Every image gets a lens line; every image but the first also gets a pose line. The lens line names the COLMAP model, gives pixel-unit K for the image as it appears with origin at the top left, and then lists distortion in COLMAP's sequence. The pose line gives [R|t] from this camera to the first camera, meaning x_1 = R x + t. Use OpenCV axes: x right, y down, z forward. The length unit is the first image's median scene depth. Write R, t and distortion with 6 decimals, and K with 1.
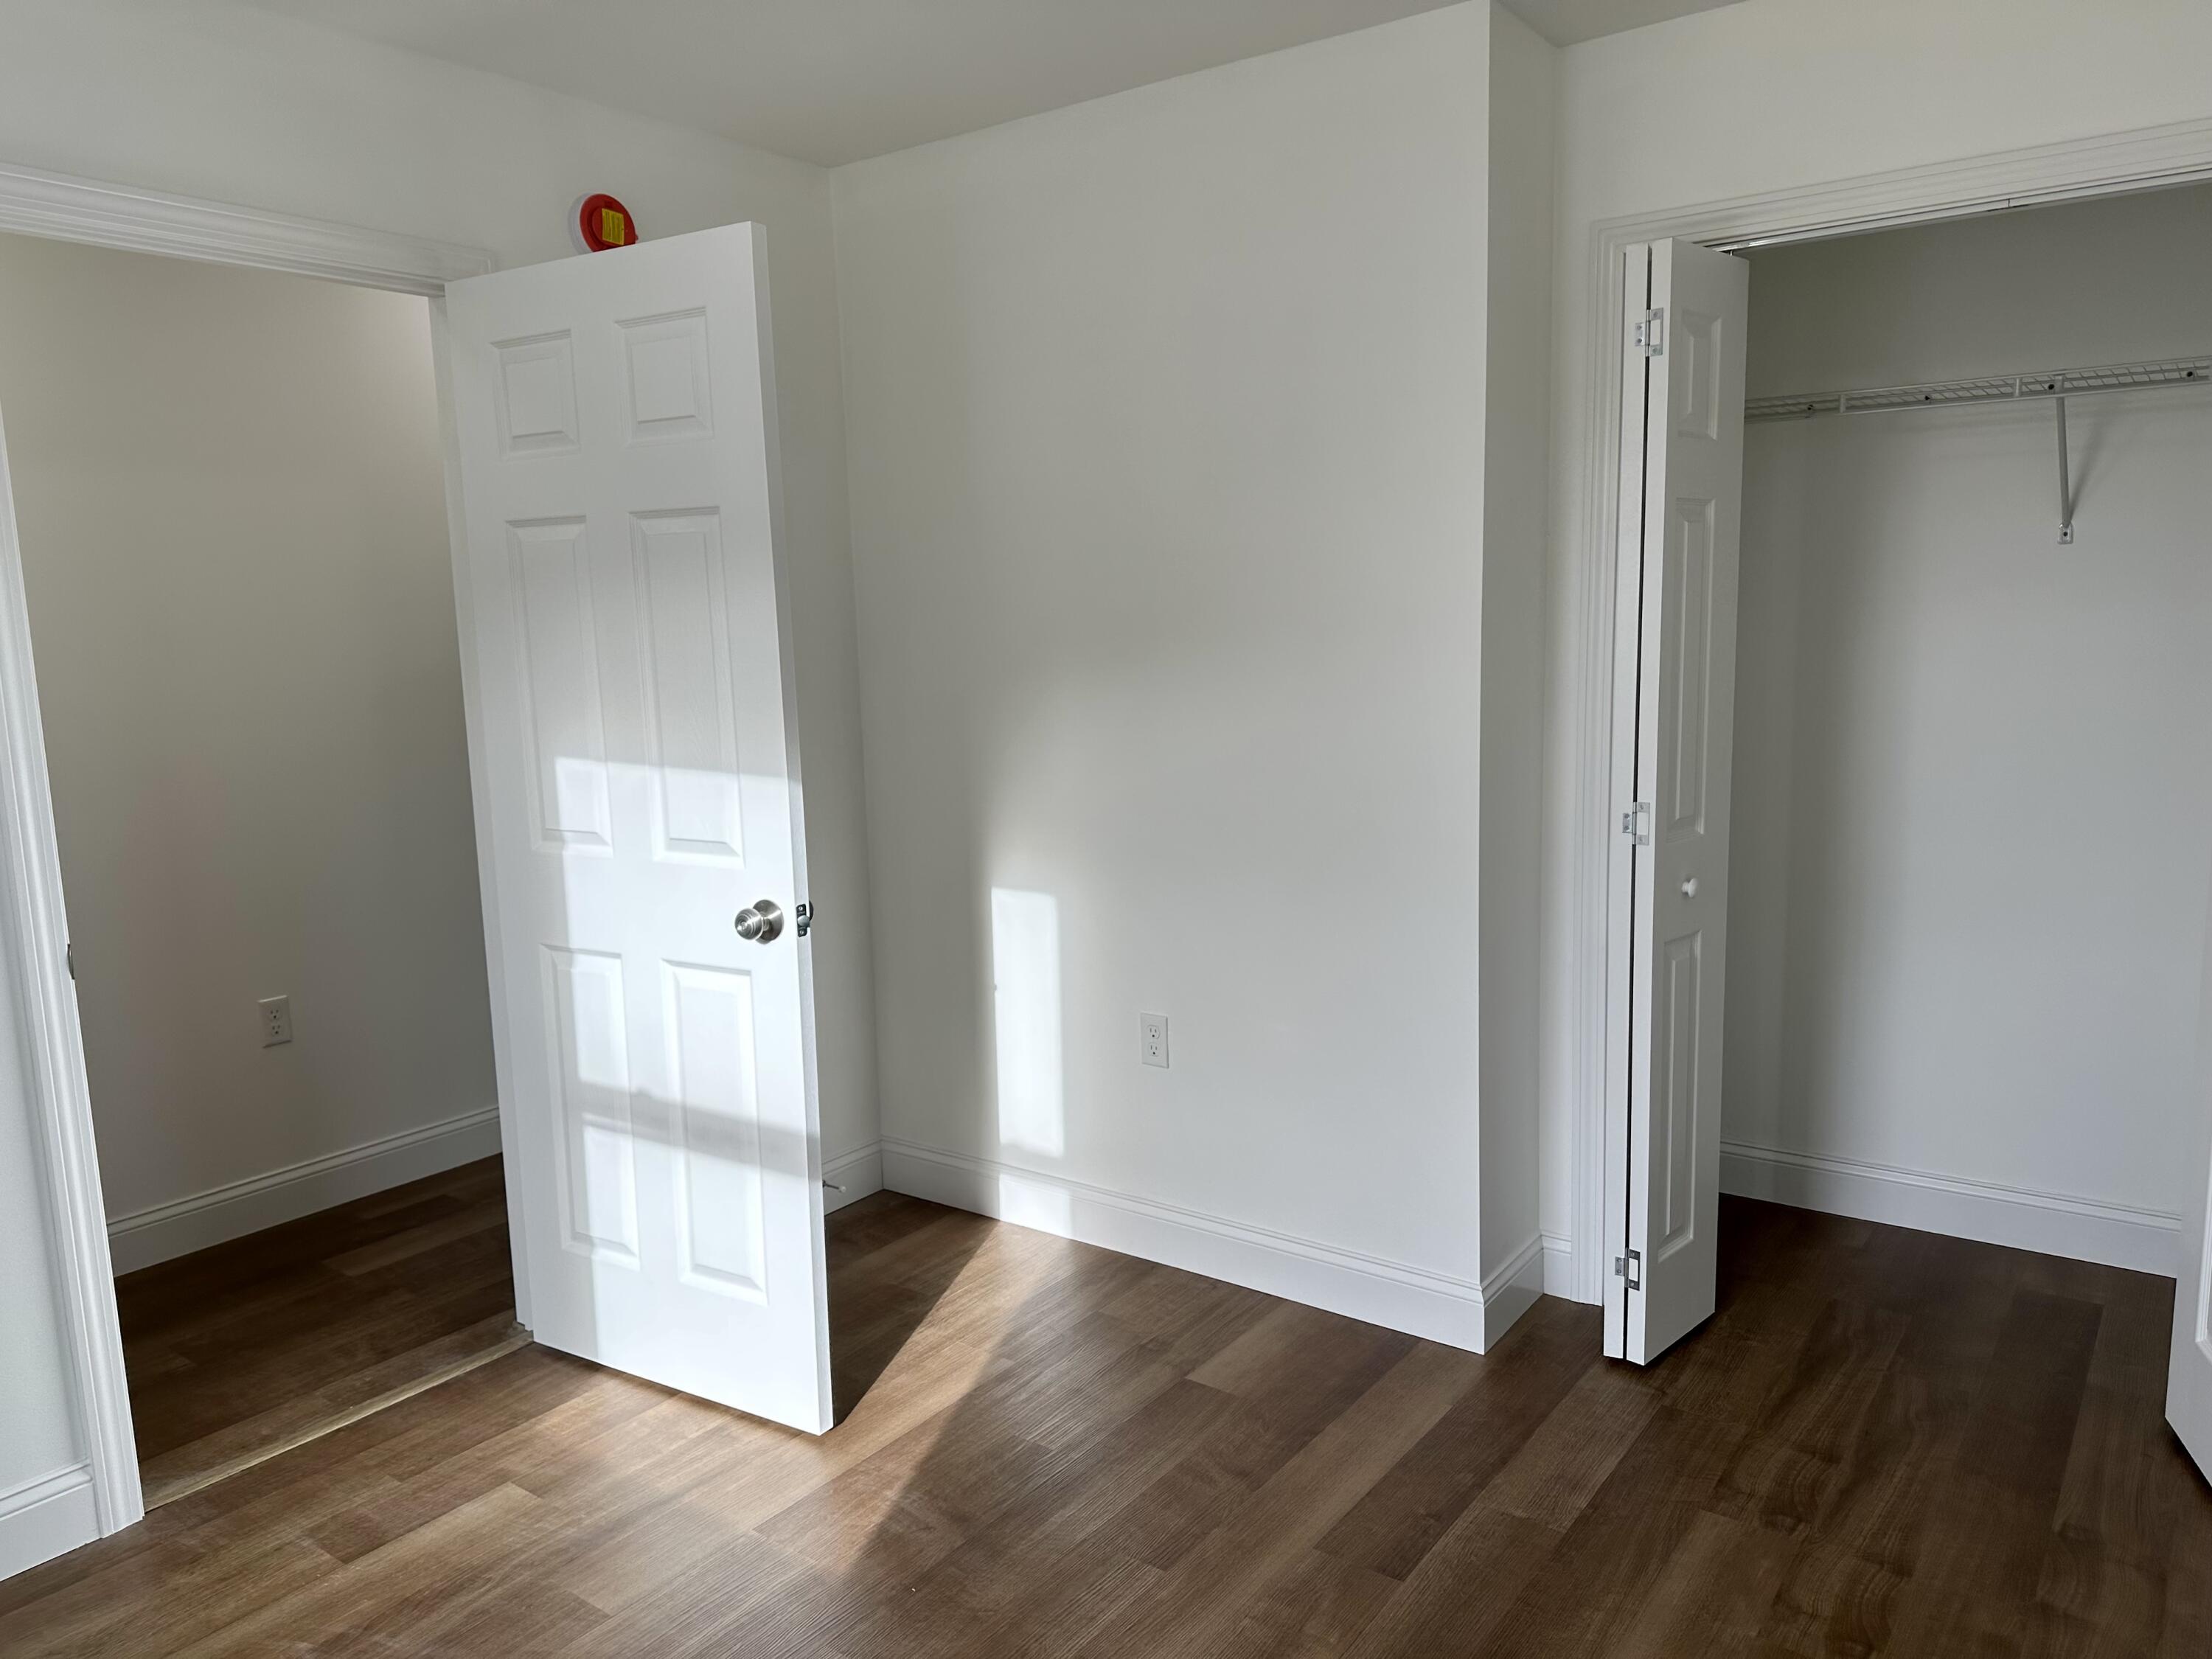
lens RADIAL K [[1543.5, 0, 1113.1], [0, 1543.5, 834.1], [0, 0, 1]] dist [0.043138, 0.002246]
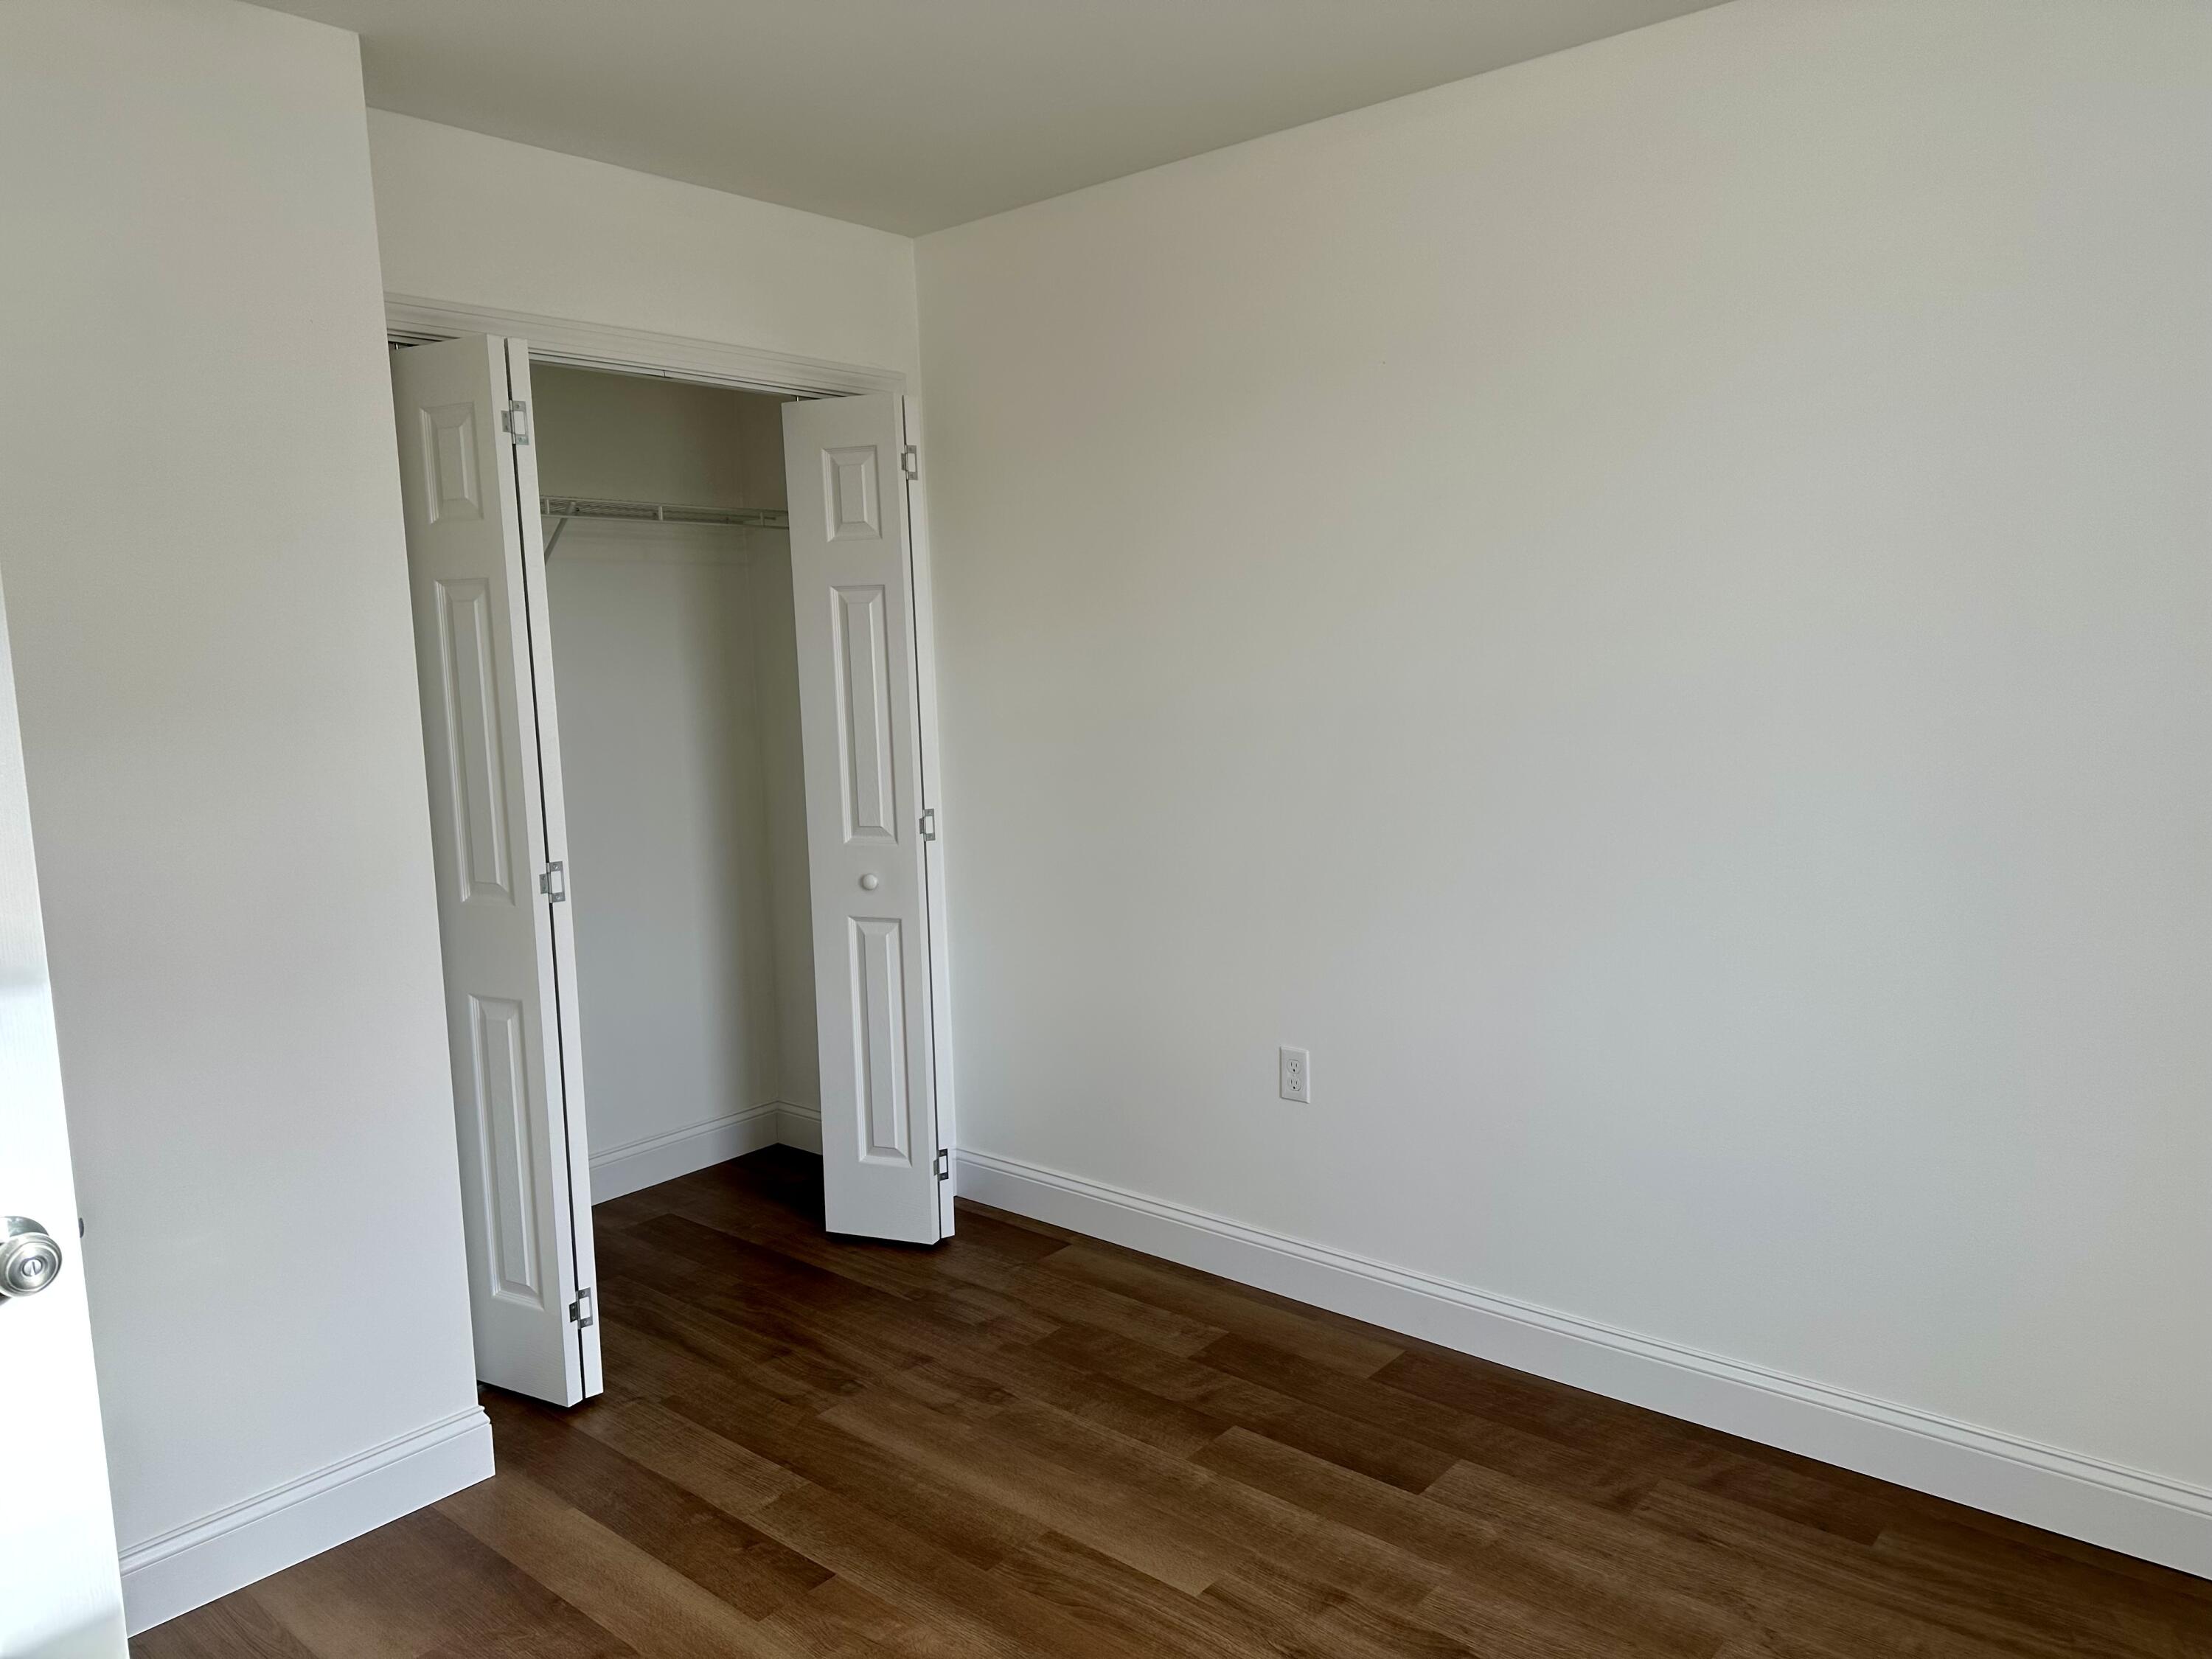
lens RADIAL K [[1542.8, 0, 1106.4], [0, 1542.8, 830.2], [0, 0, 1]] dist [0.098349, -0.116909]
pose [[0.095189, -0.095647, 0.990854, -0.757807], [0.167219, 0.982766, 0.078802, -0.070653], [-0.981314, 0.158189, 0.109543, 0.577846]]
